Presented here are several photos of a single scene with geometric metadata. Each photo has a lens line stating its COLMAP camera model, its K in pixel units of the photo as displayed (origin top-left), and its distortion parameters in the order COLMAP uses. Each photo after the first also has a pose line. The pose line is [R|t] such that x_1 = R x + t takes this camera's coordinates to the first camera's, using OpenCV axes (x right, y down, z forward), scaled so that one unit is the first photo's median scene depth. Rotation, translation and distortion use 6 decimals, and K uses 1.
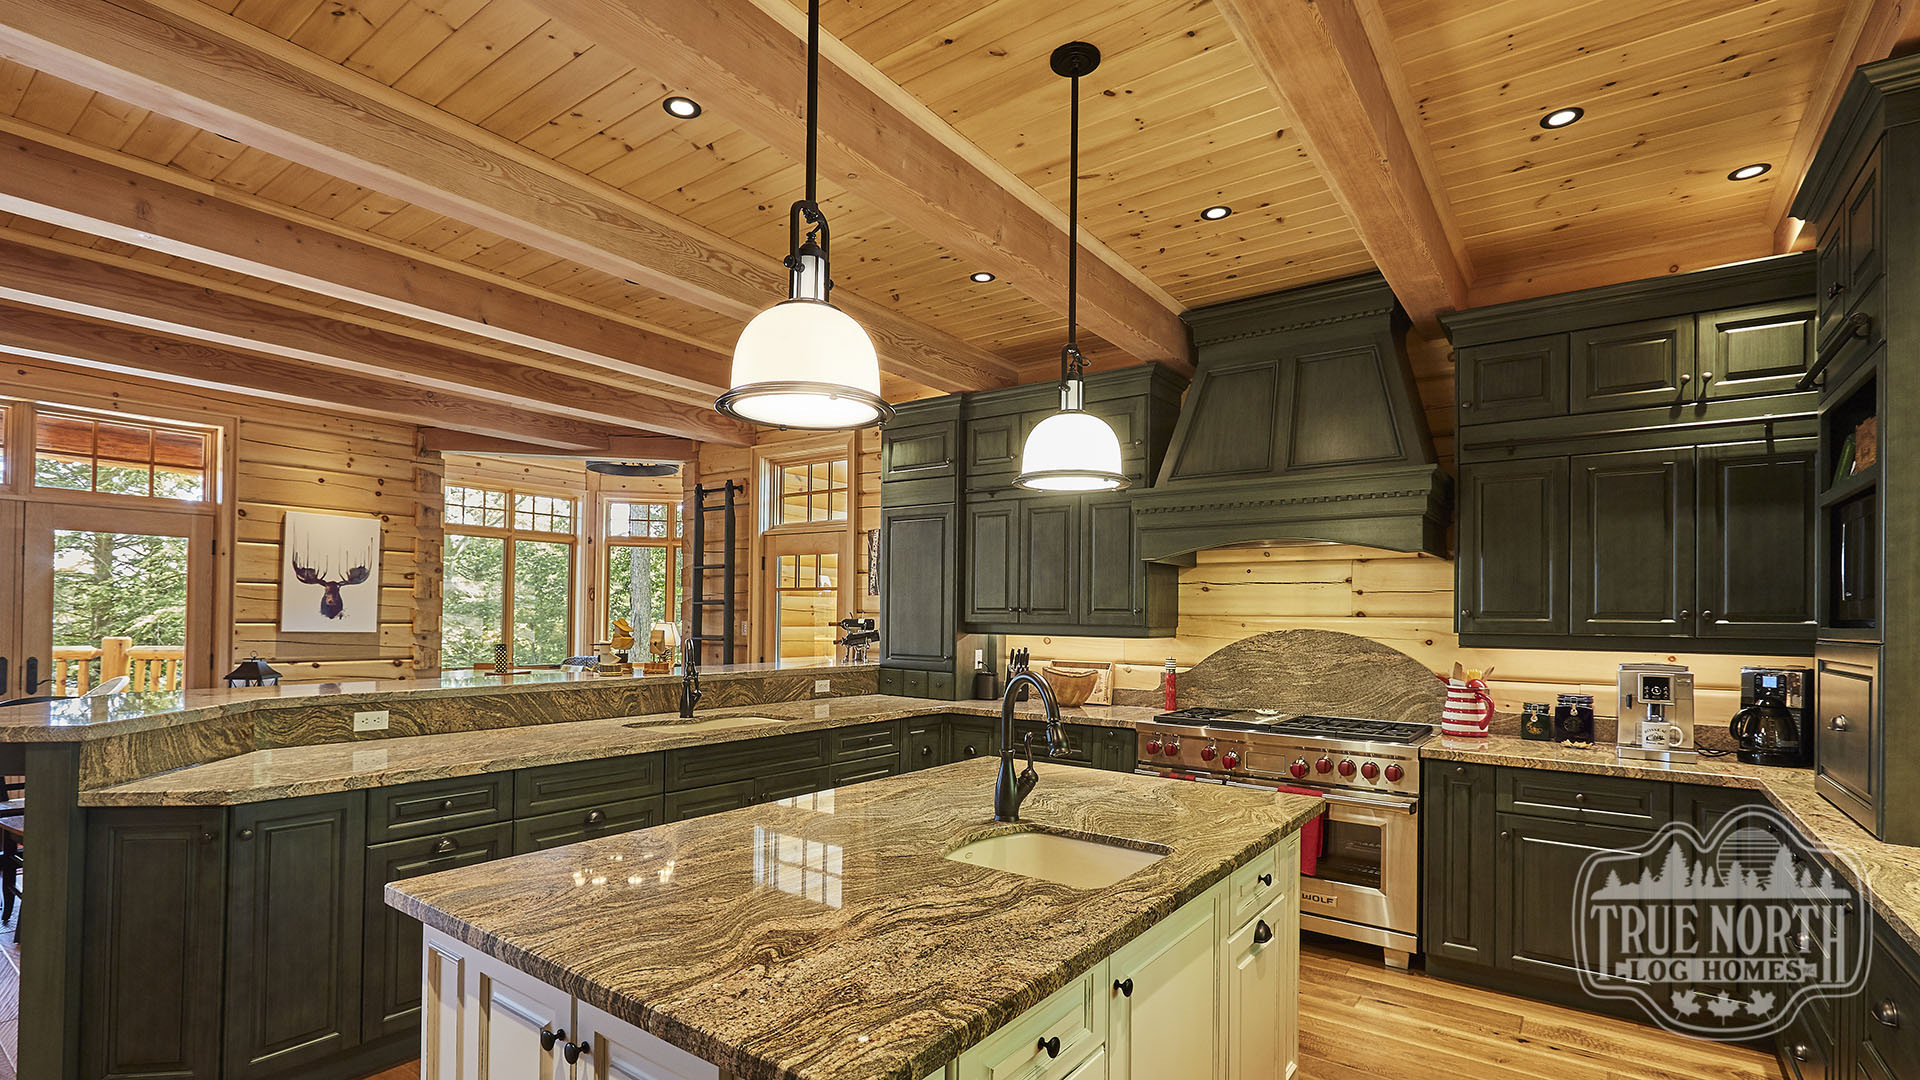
lens RADIAL K [[880.6, 0, 951.9], [0, 880.6, 611.2], [0, 0, 1]] dist [-0.002123, -0.001099]
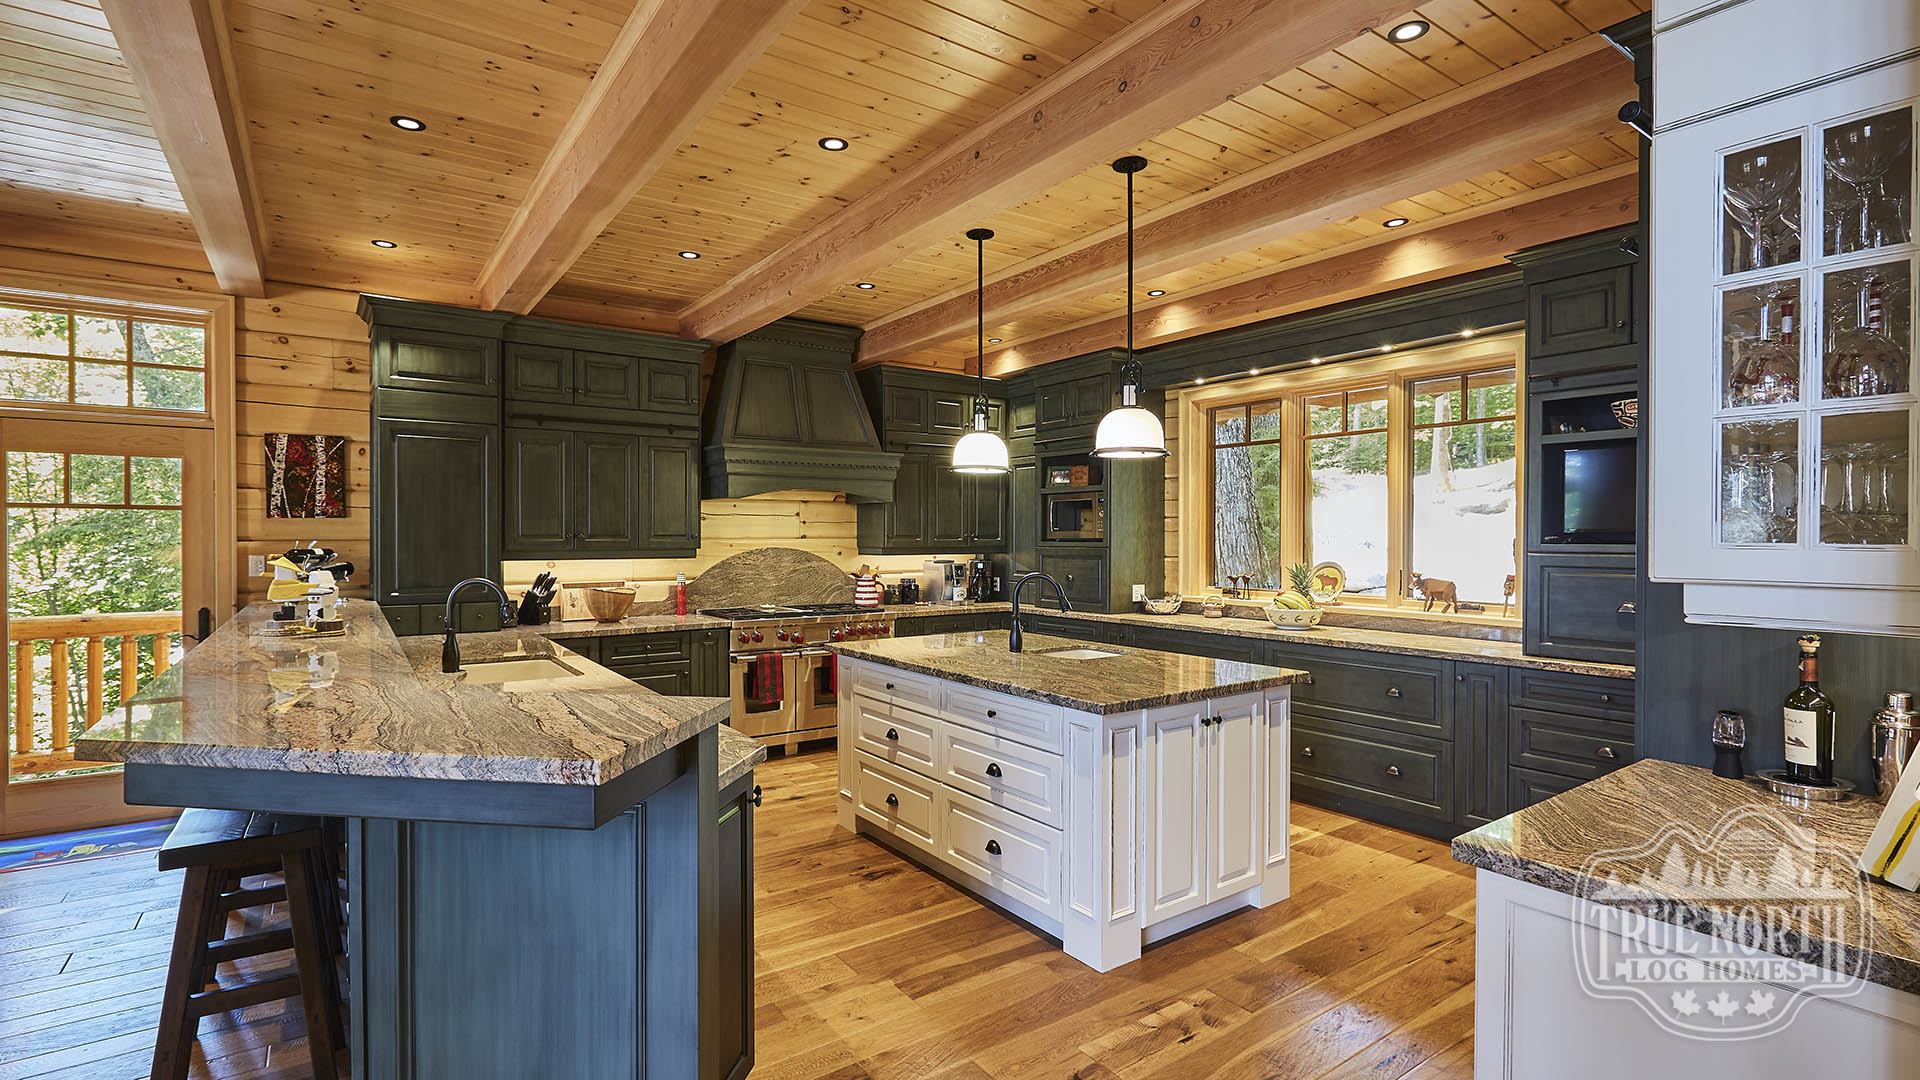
lens RADIAL K [[880.6, 0, 968.2], [0, 880.6, 536.5], [0, 0, 1]] dist [-0.002123, -0.001099]
pose [[0.299037, -0.014881, 0.954125, -0.914242], [-0.001166, 0.999872, 0.015960, -0.021399], [-0.954241, -0.005885, 0.298982, 0.269252]]
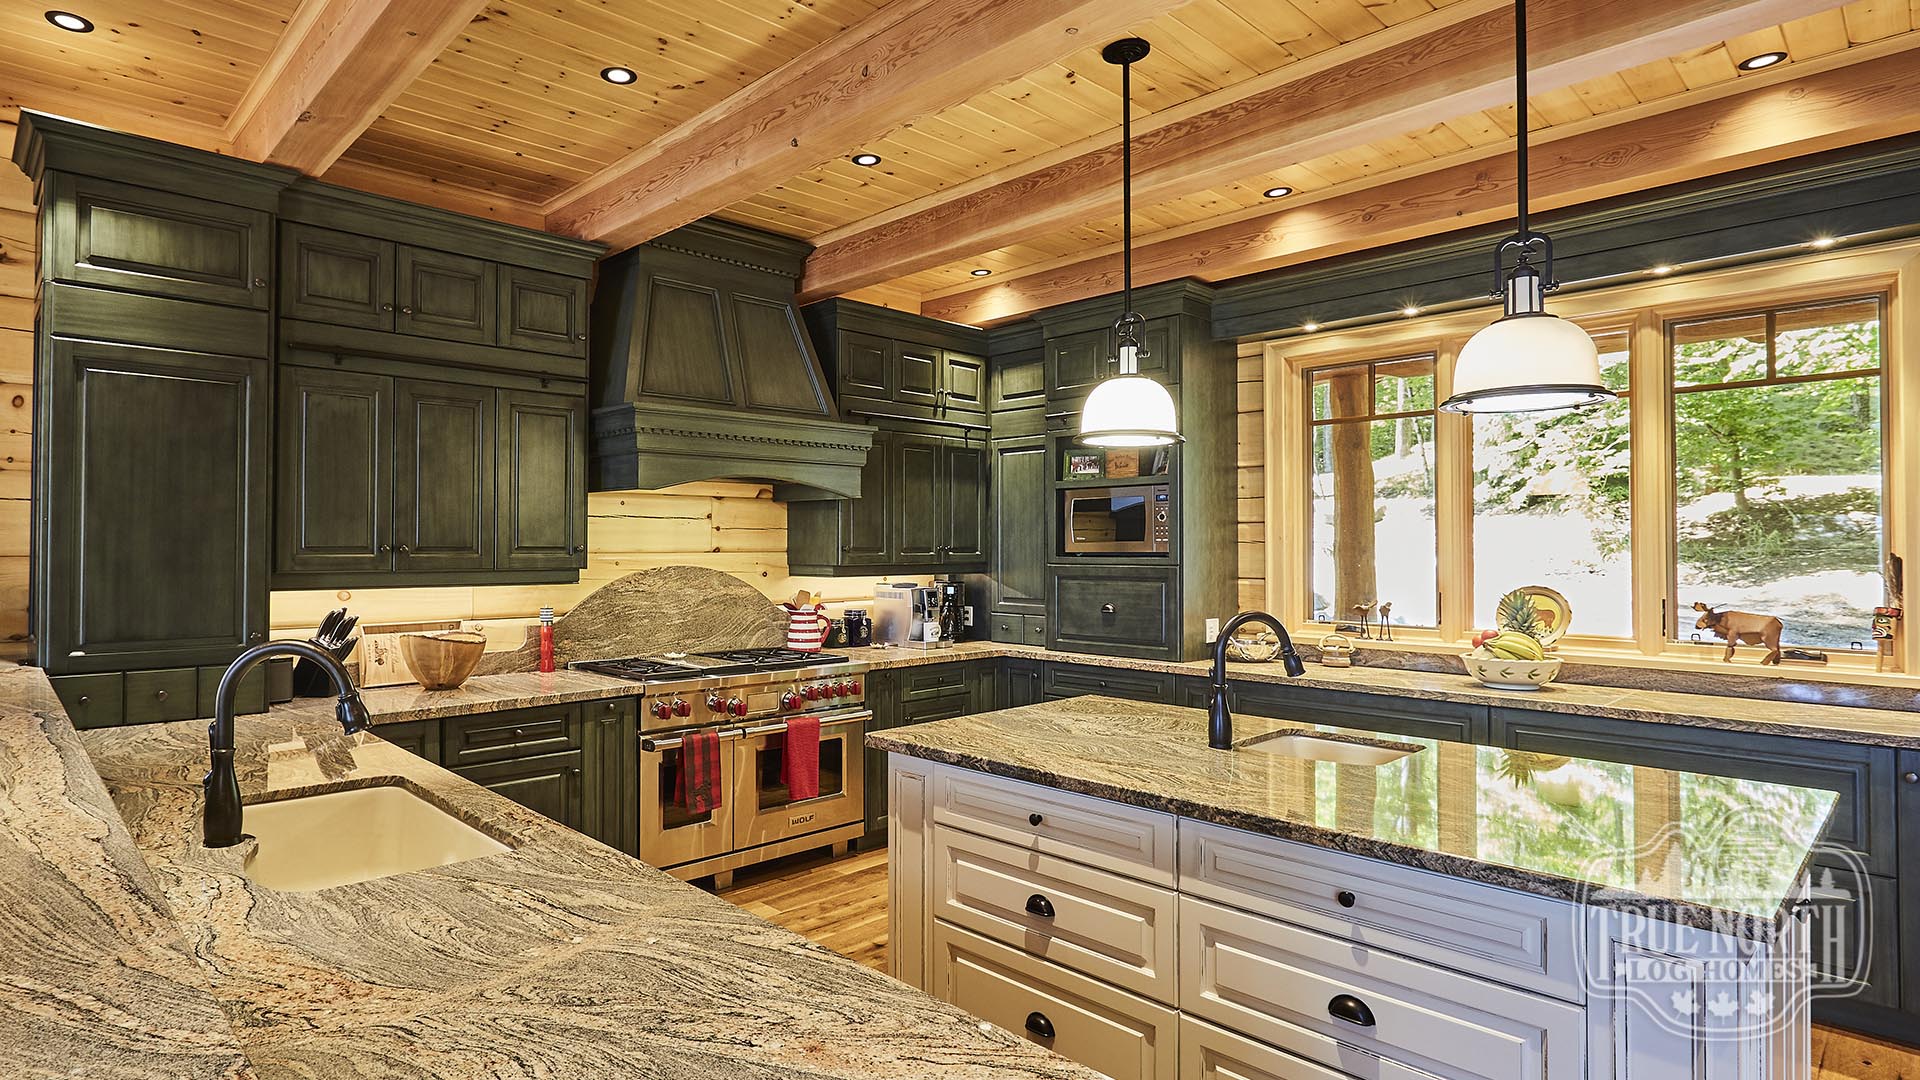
lens RADIAL K [[997.5, 0, 847.6], [0, 997.5, 527.1], [0, 0, 1]] dist [0.001461, -0.003834]
pose [[0.203169, 0.006622, 0.979121, -0.653643], [-0.002932, 0.999977, -0.006155, -0.016328], [-0.979139, -0.001620, 0.203184, 0.613017]]
